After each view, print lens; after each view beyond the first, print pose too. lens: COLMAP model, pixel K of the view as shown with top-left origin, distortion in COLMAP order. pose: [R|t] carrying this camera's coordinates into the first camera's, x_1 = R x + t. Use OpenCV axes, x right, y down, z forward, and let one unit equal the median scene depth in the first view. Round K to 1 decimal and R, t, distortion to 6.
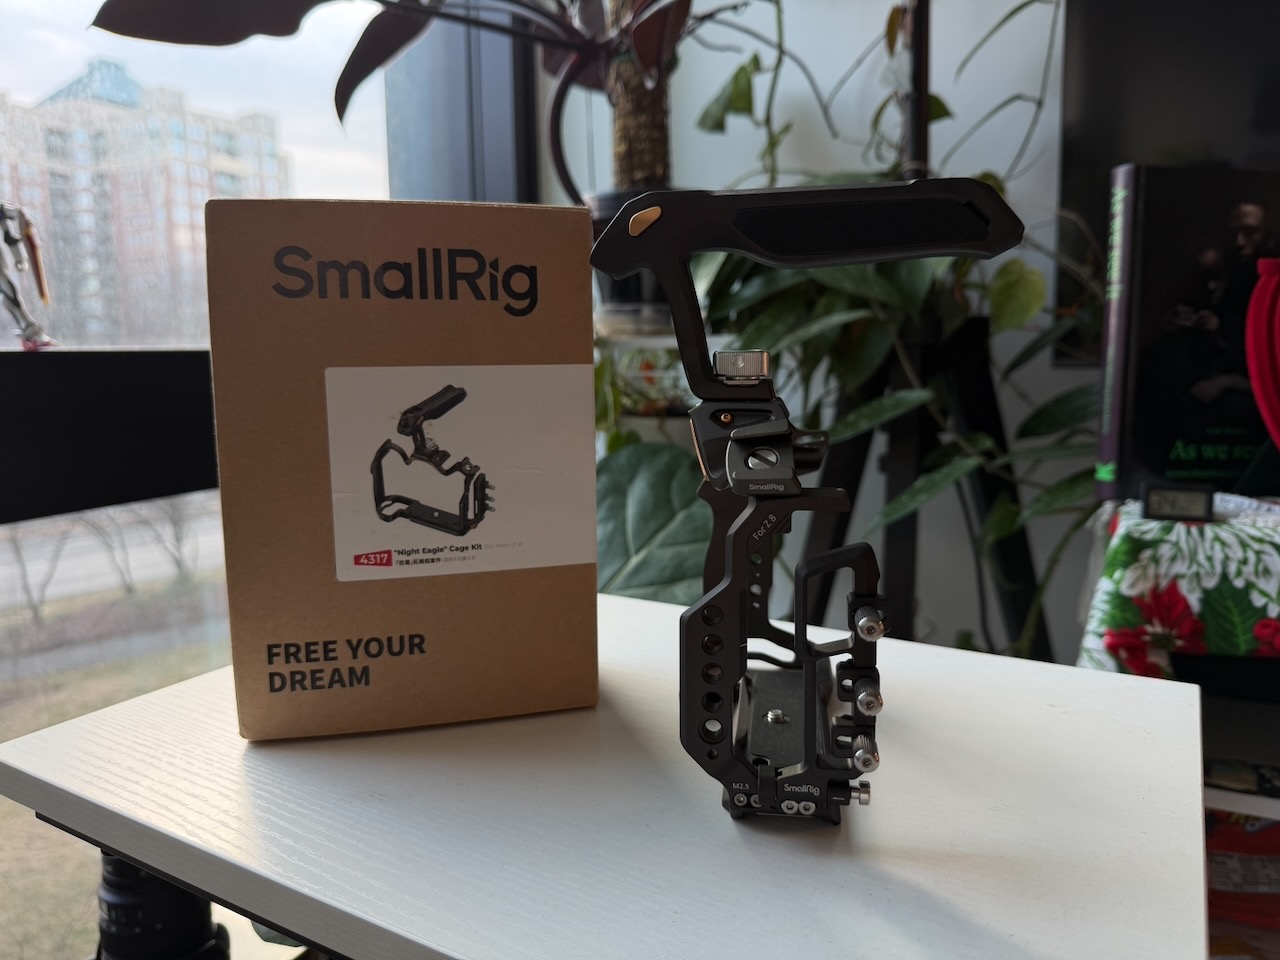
lens RADIAL K [[942.5, 0, 637.7], [0, 942.5, 476.5], [0, 0, 1]] dist [-0.013253, -0.008458]
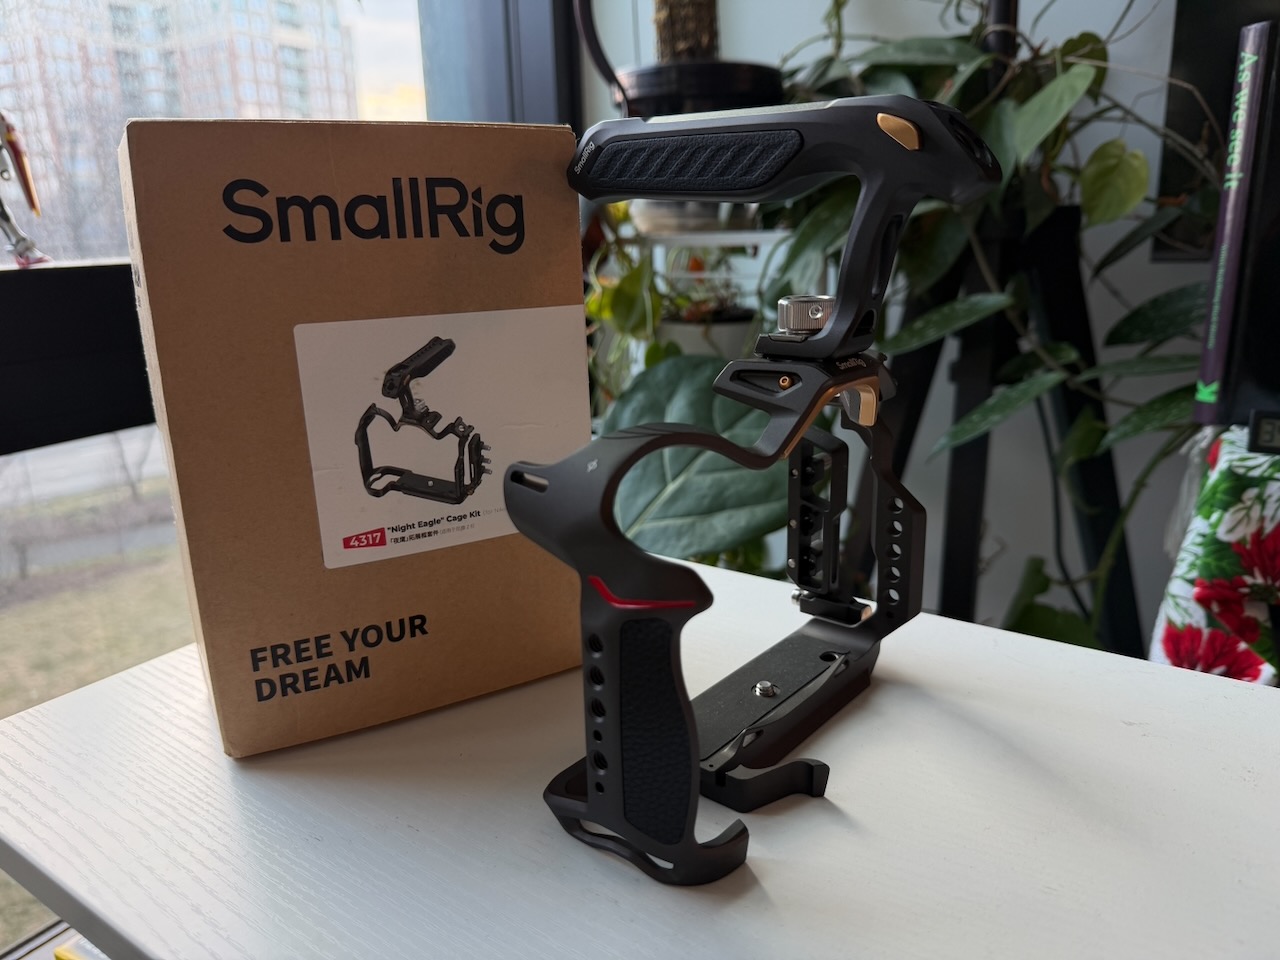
lens RADIAL K [[942.5, 0, 653.3], [0, 942.5, 477.3], [0, 0, 1]] dist [-0.013253, -0.008458]
pose [[0.997804, 0.001593, -0.066222, 0.043788], [0.006920, 0.991734, 0.128126, -0.042831], [0.065879, -0.128302, 0.989545, 0.099001]]
